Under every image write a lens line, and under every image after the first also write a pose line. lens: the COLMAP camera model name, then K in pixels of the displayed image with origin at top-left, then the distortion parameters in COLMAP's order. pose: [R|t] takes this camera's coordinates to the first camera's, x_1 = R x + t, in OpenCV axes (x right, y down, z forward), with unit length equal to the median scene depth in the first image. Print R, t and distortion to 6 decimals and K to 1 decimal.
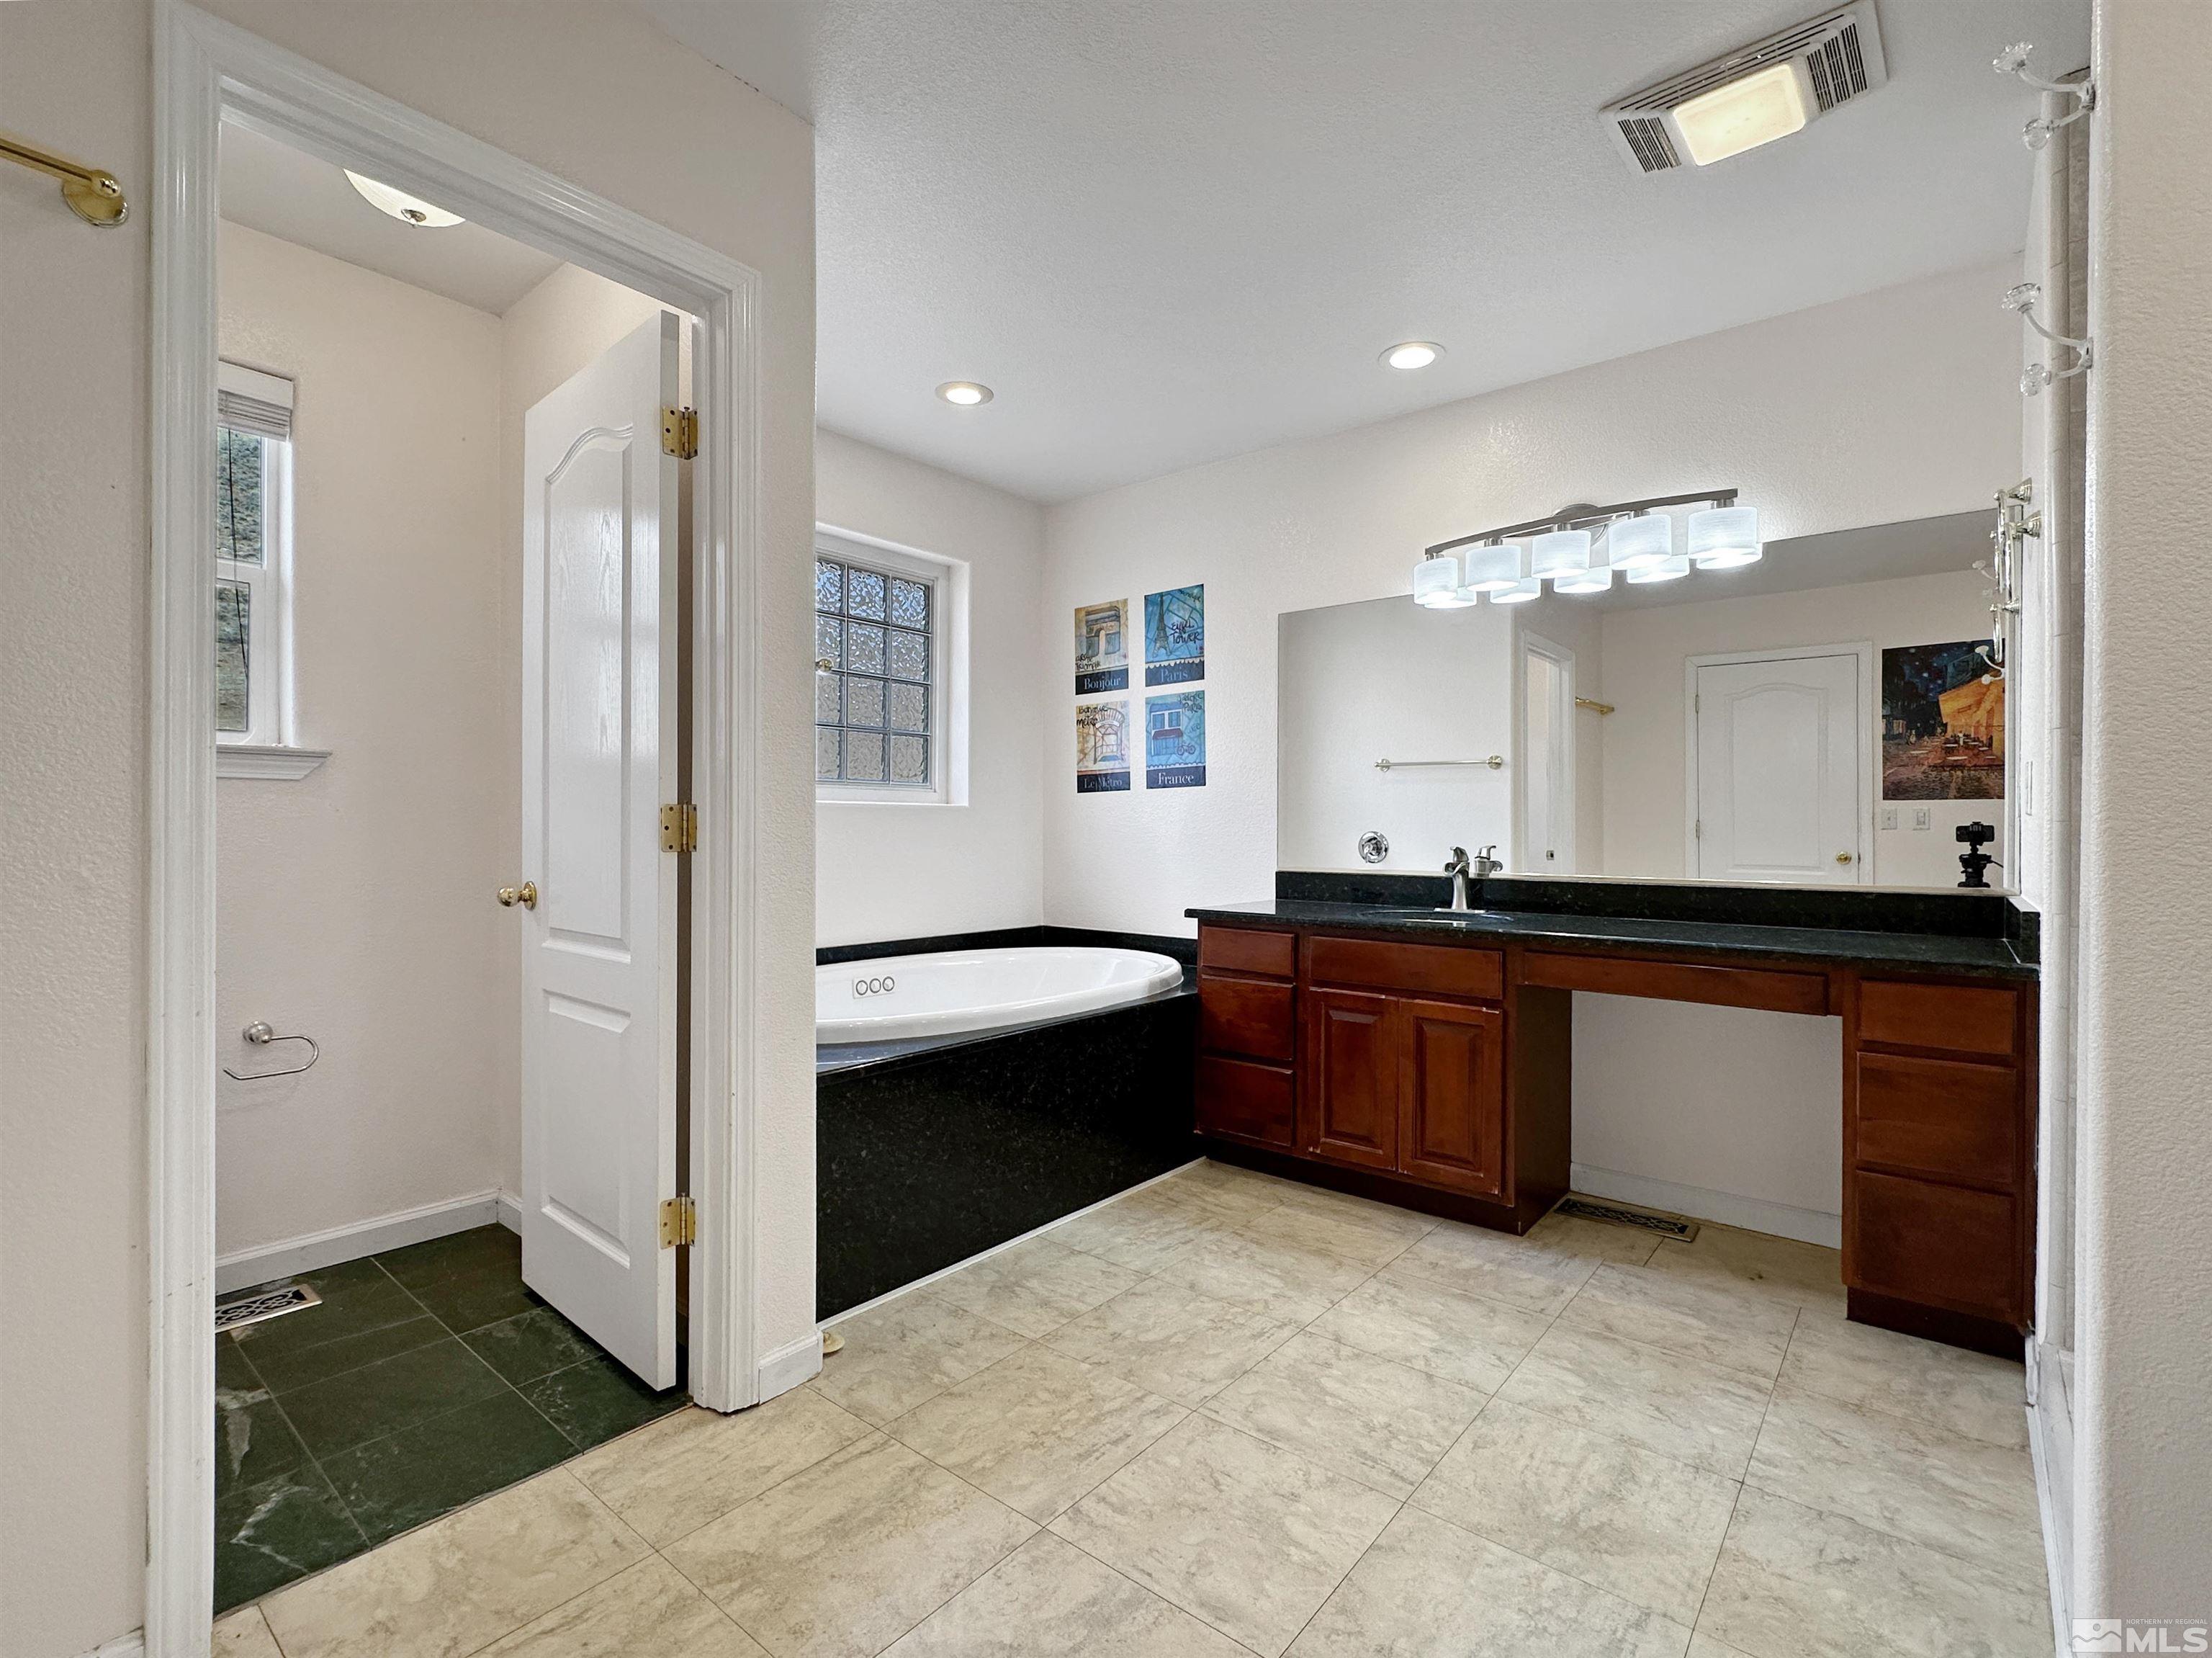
lens RADIAL K [[1057.0, 0, 1098.0], [0, 1057.0, 832.4], [0, 0, 1]] dist [0.005752, 0.001058]
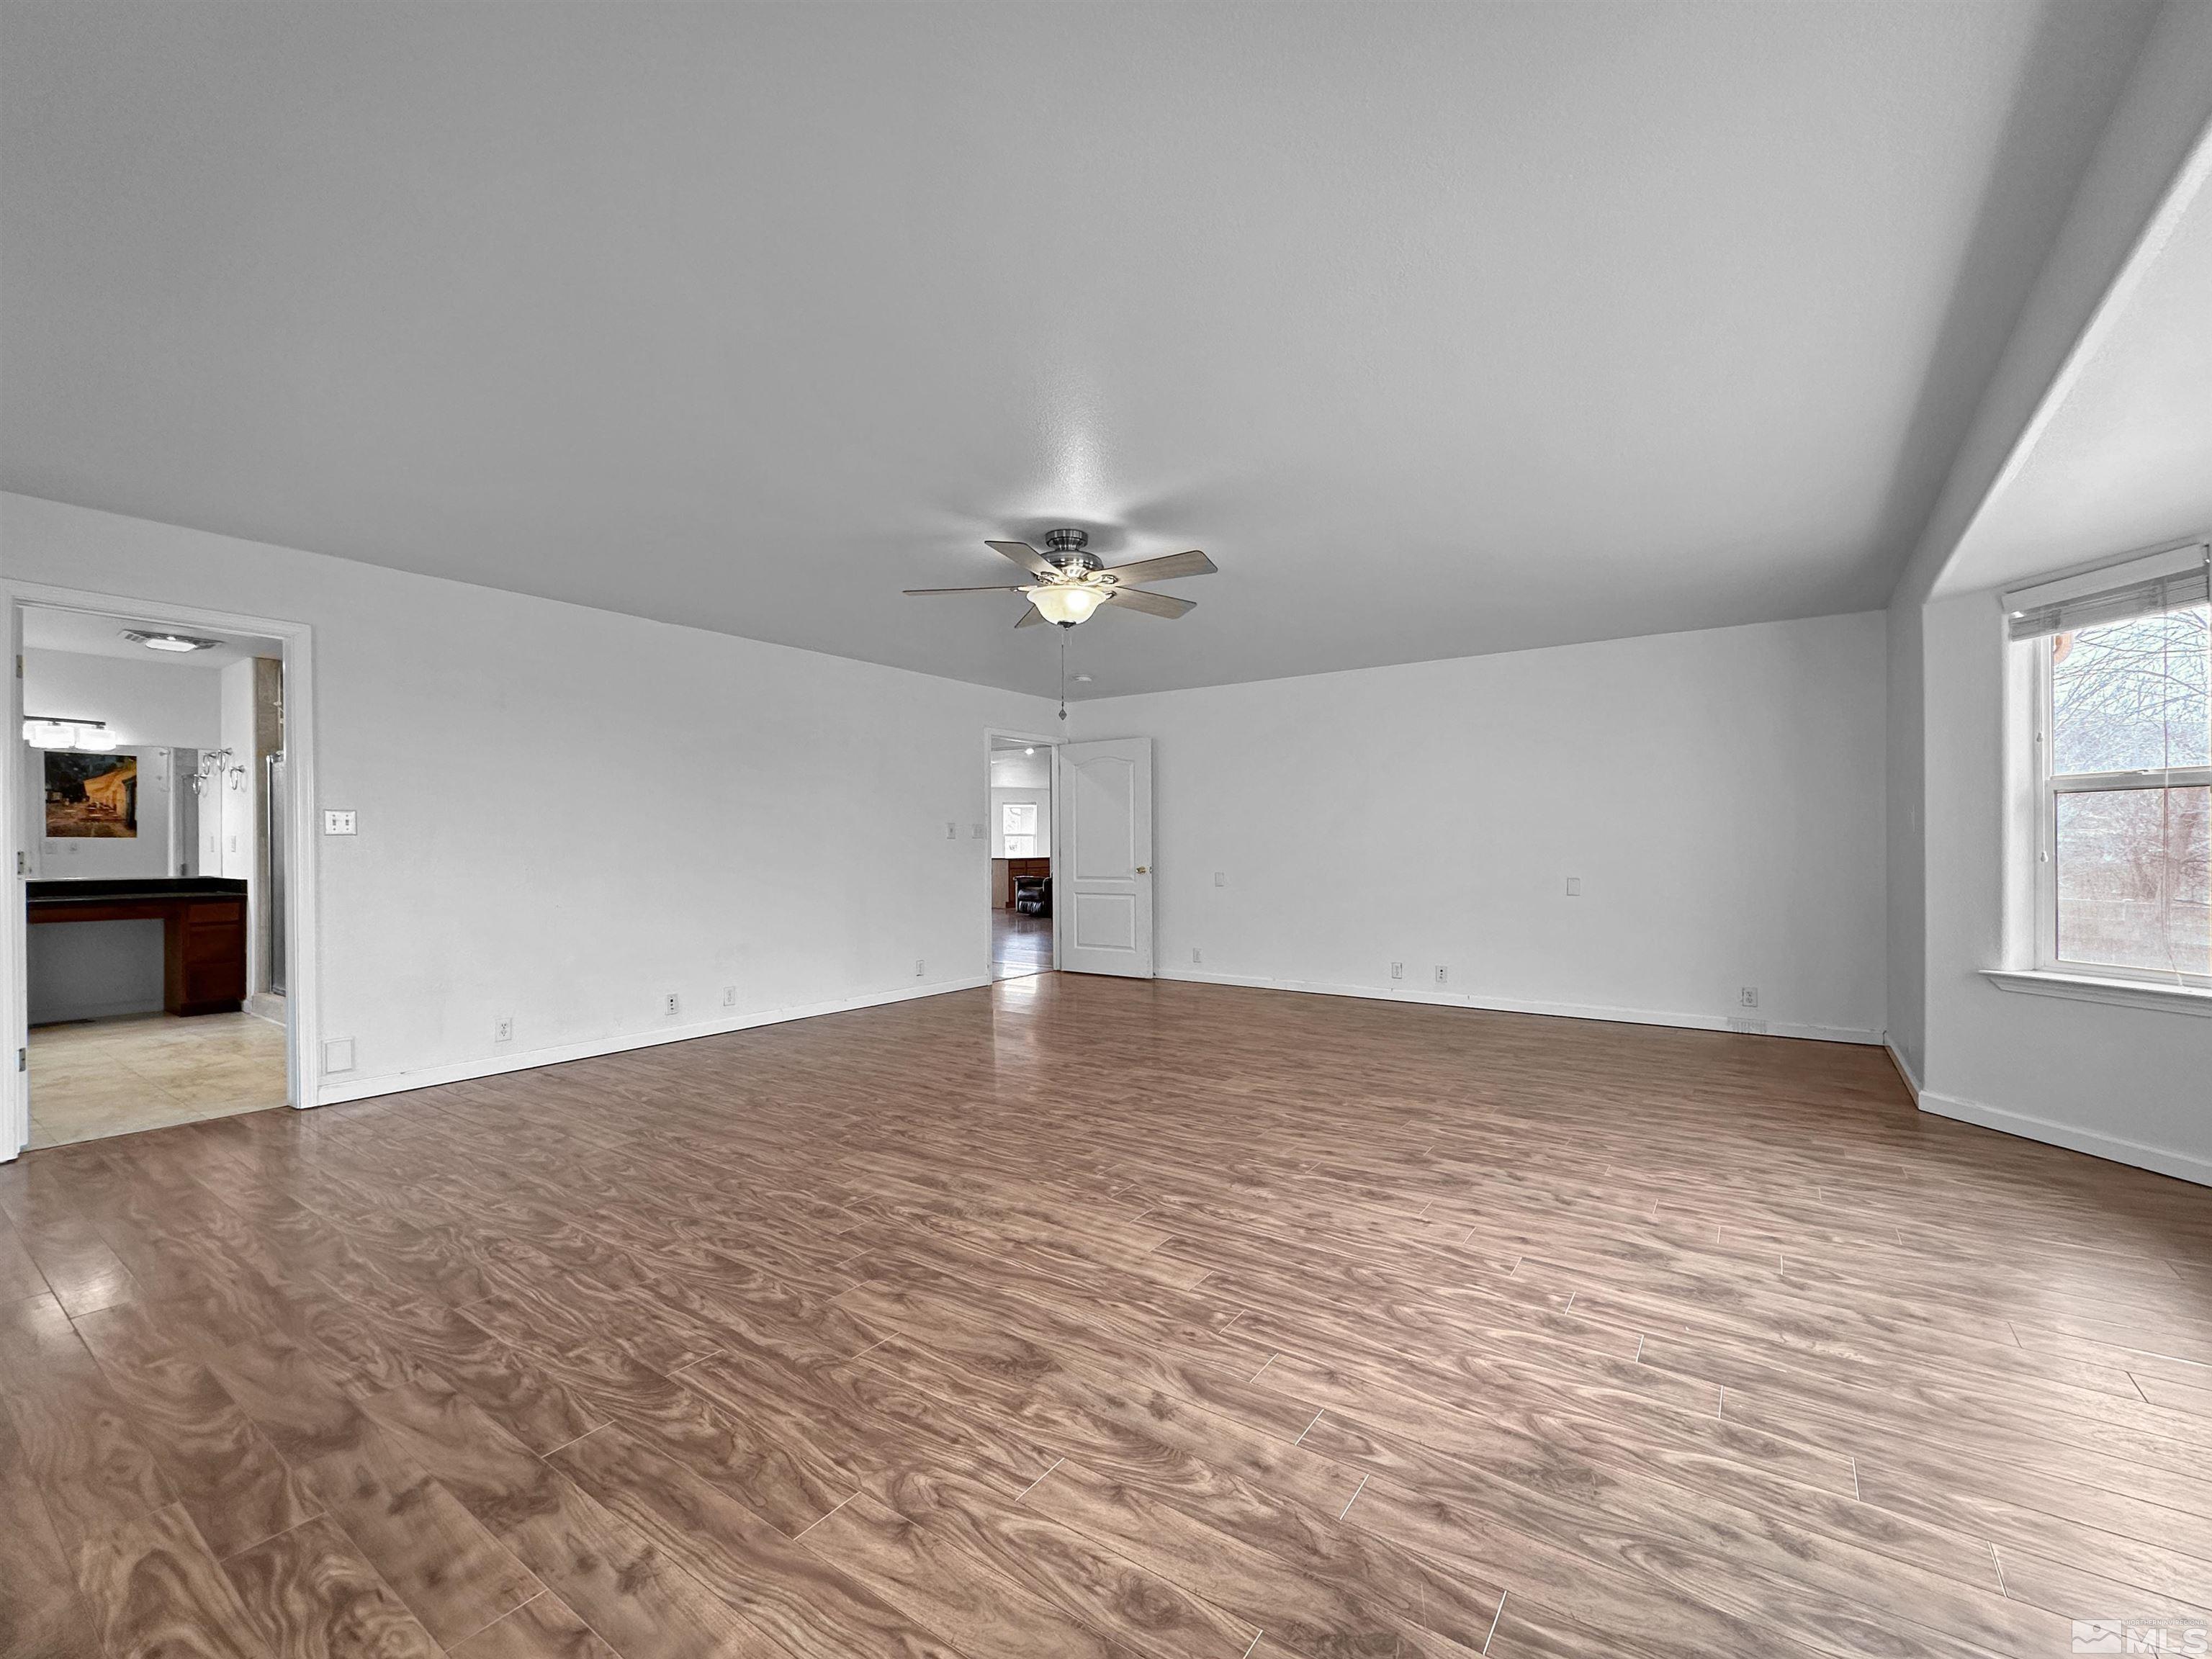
lens RADIAL K [[910.9, 0, 1116.0], [0, 910.9, 840.5], [0, 0, 1]] dist [0.003554, 0.000337]
pose [[-0.092770, -0.001913, 0.995686, -1.784207], [0.007592, 0.999968, 0.002629, -0.029728], [-0.995659, 0.007803, -0.092752, -1.186009]]
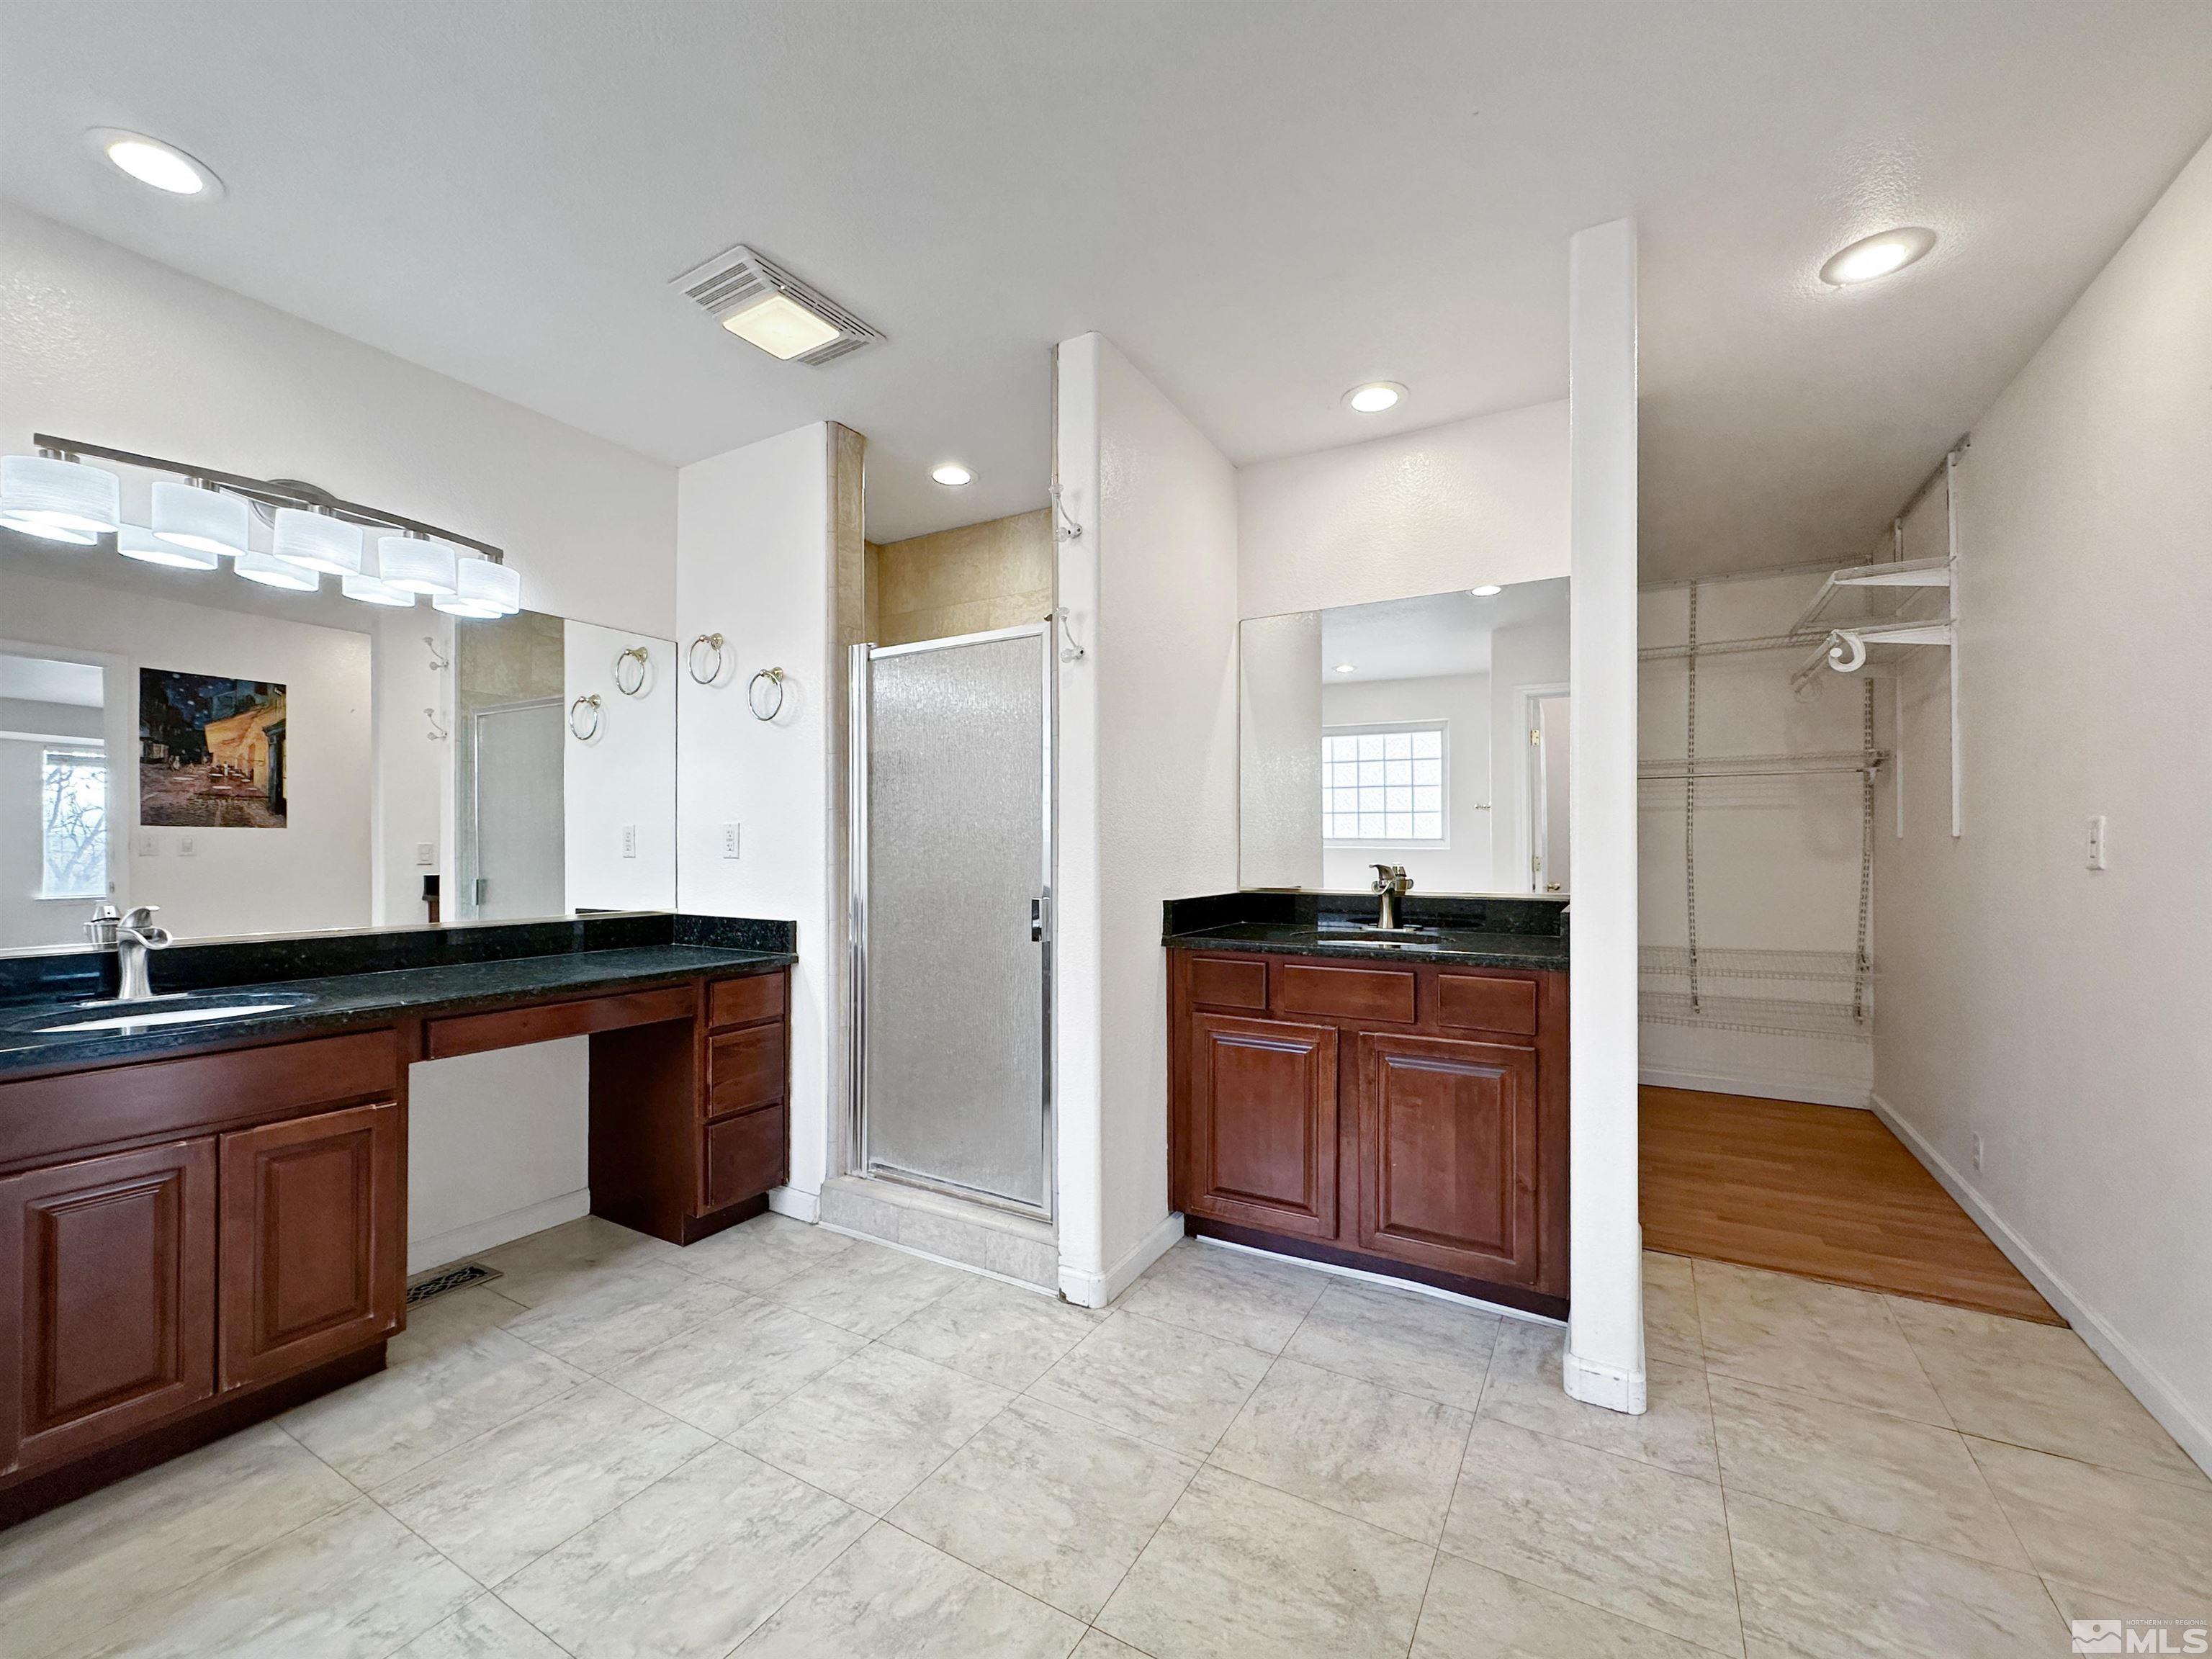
lens RADIAL K [[910.9, 0, 1089.8], [0, 910.9, 843.8], [0, 0, 1]] dist [0.003554, 0.000337]
pose [[-0.161739, -0.003423, 0.986828, -0.393224], [0.001306, 0.999992, 0.003683, -0.031884], [-0.986833, 0.001885, -0.161733, 0.566689]]
